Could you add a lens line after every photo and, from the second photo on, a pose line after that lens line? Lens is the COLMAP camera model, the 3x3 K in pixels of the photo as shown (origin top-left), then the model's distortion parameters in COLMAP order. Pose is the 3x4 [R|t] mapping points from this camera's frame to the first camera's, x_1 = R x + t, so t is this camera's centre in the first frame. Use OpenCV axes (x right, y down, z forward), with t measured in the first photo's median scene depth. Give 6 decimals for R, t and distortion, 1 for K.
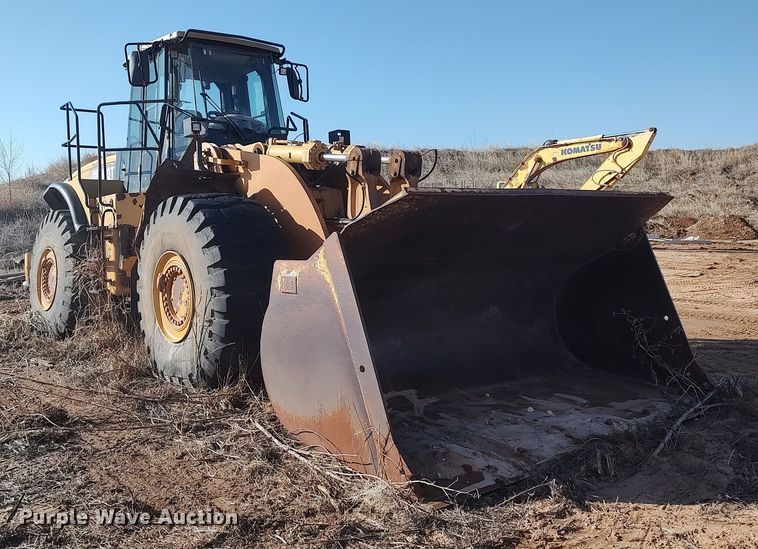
lens RADIAL K [[675.5, 0, 335.7], [0, 675.5, 255.8], [0, 0, 1]] dist [0.017322, 0.010882]
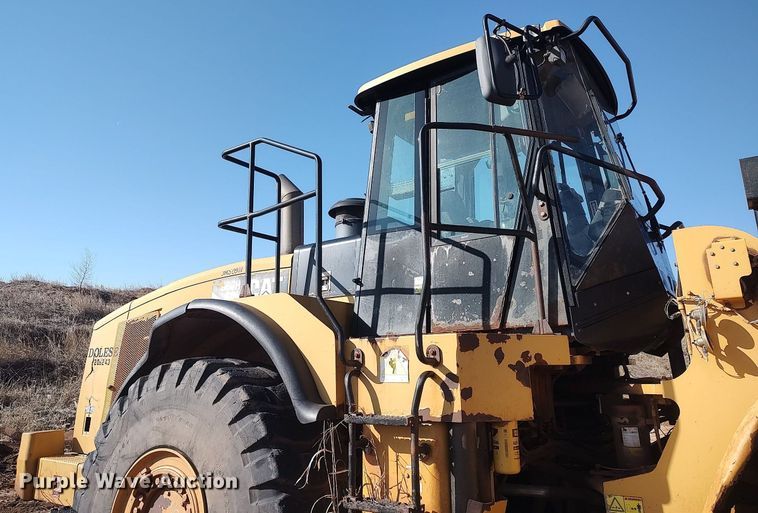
lens RADIAL K [[557.5, 0, 369.5], [0, 557.5, 239.9], [0, 0, 1]] dist [0.026226, -0.005459]
pose [[0.959122, 0.096685, 0.265965, -0.576990], [-0.025327, 0.965383, -0.259605, -0.071389], [-0.281858, 0.242257, 0.928368, 0.852815]]
